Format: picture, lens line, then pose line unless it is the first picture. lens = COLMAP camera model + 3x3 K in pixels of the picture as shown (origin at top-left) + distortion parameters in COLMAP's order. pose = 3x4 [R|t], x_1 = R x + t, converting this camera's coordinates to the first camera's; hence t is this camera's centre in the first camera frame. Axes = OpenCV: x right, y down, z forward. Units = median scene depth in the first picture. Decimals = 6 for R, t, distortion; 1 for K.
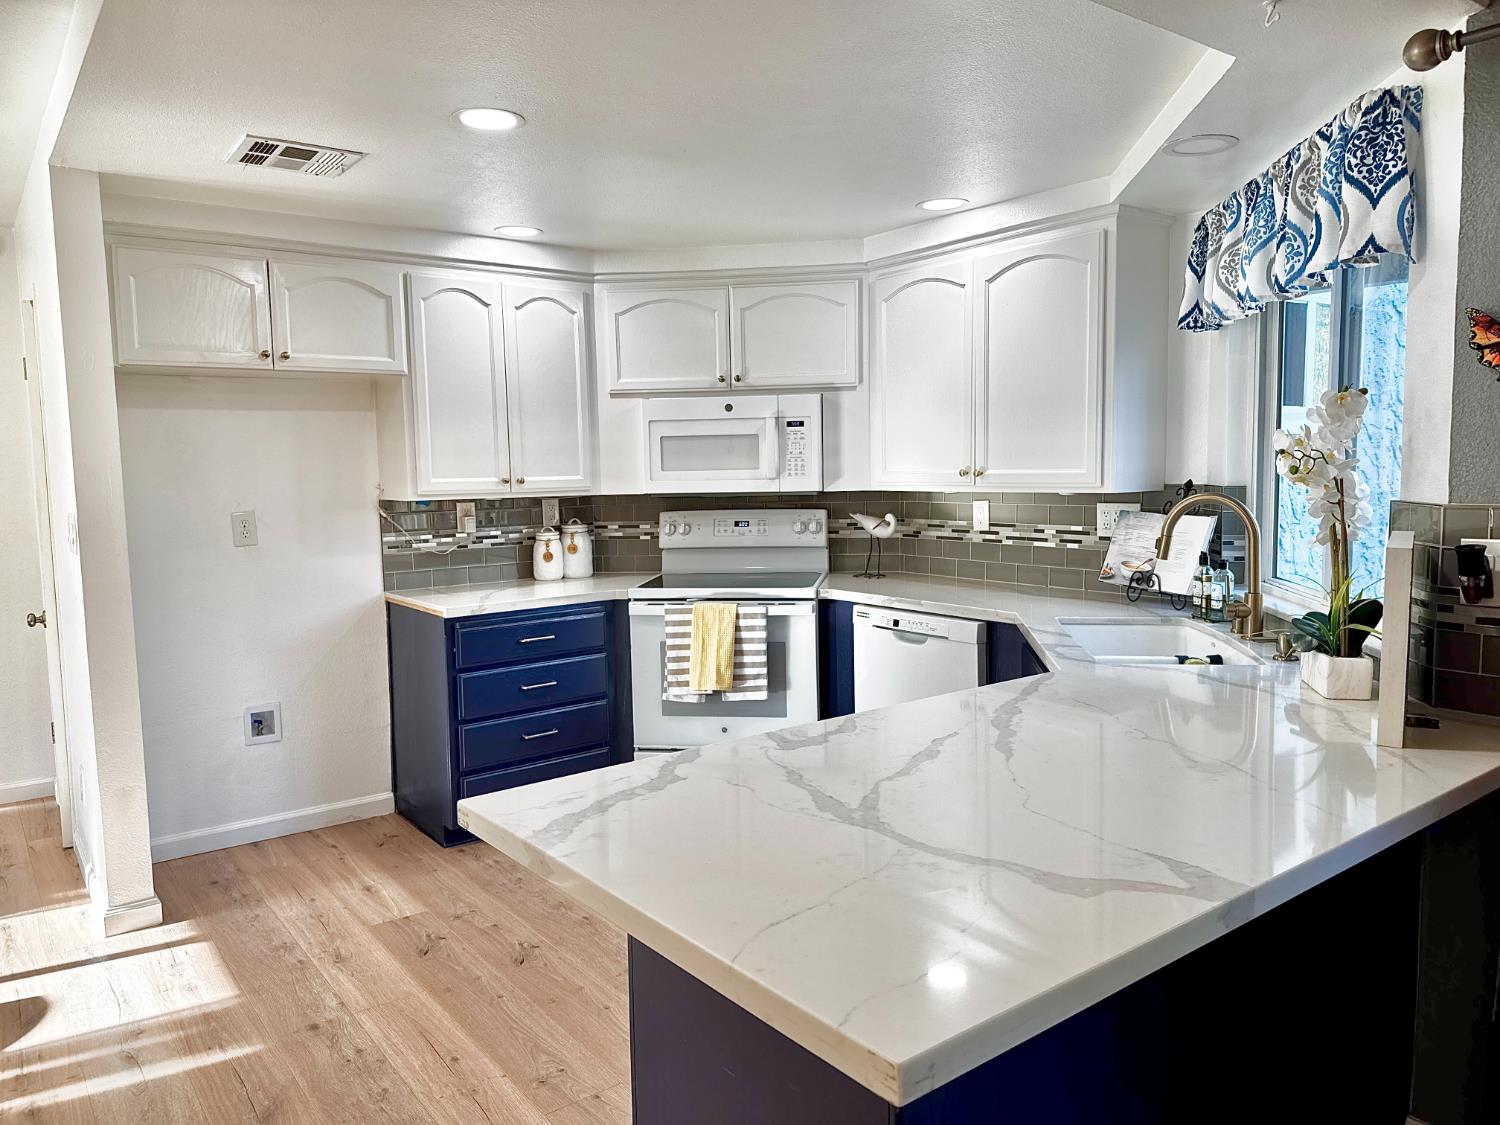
lens RADIAL K [[1067.4, 0, 751.8], [0, 1067.4, 561.9], [0, 0, 1]] dist [0.128068, -0.003354]
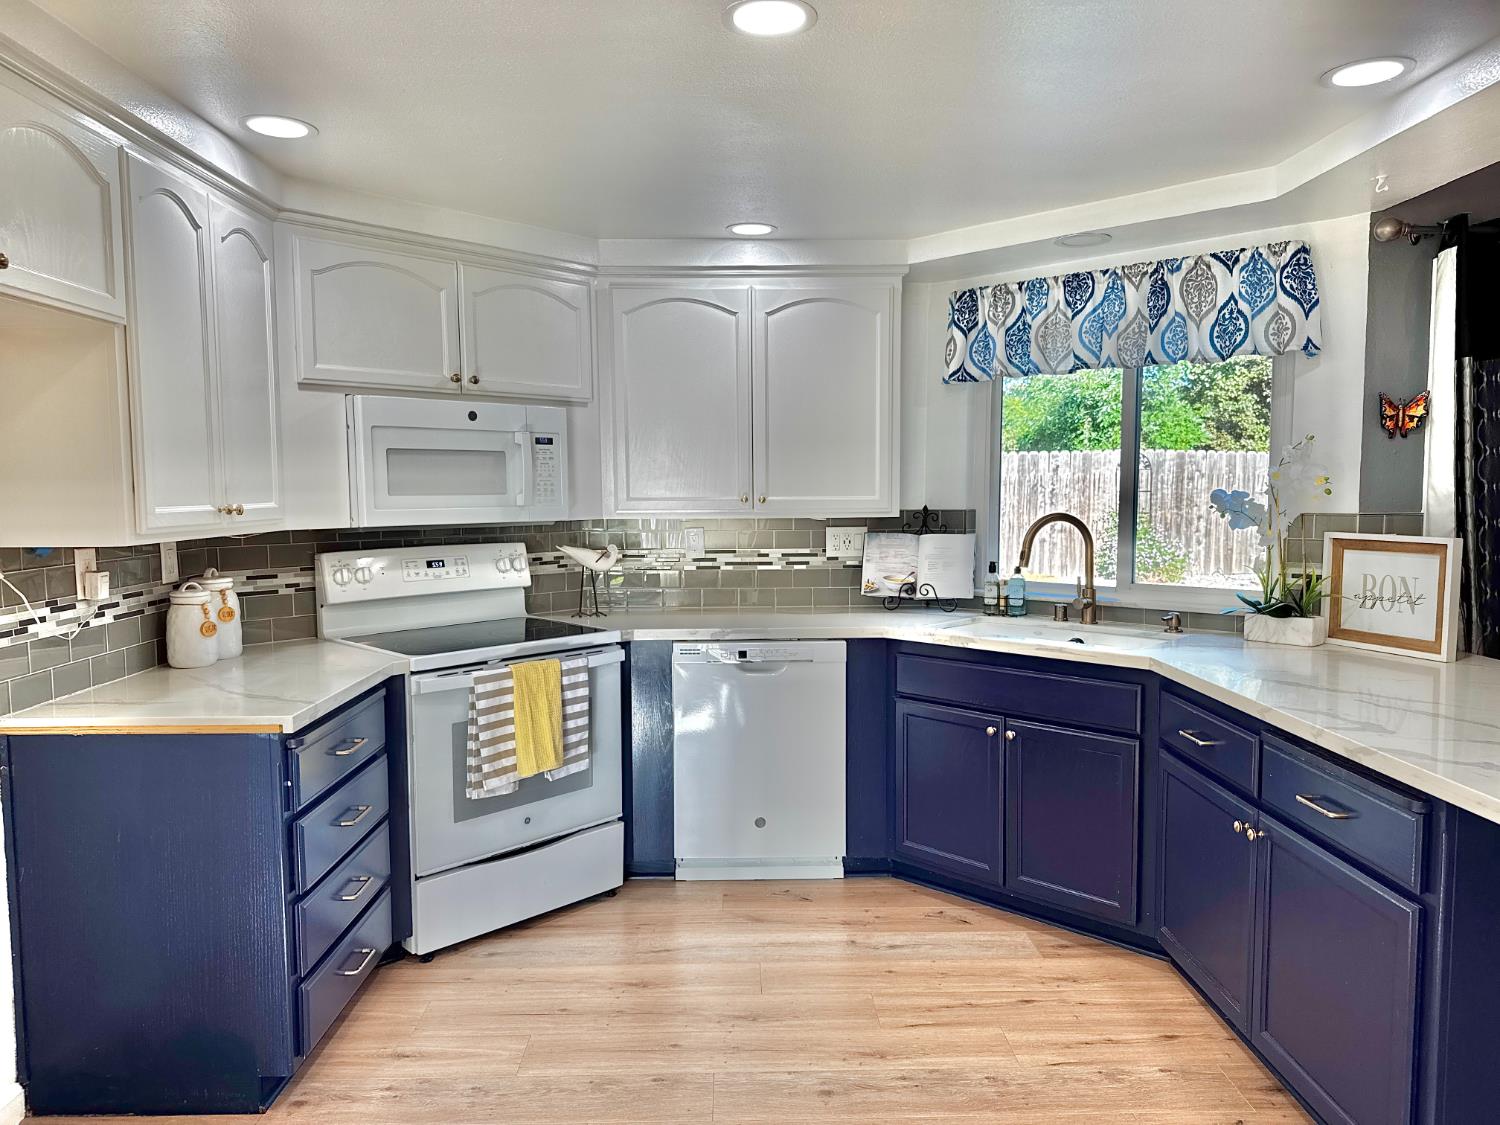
lens RADIAL K [[1067.4, 0, 750.6], [0, 1067.4, 572.7], [0, 0, 1]] dist [0.128068, -0.003354]
pose [[0.583142, -0.053200, 0.810626, -0.583000], [0.073112, 0.997241, 0.012853, -0.025702], [-0.809074, 0.051771, 0.585423, 0.394703]]
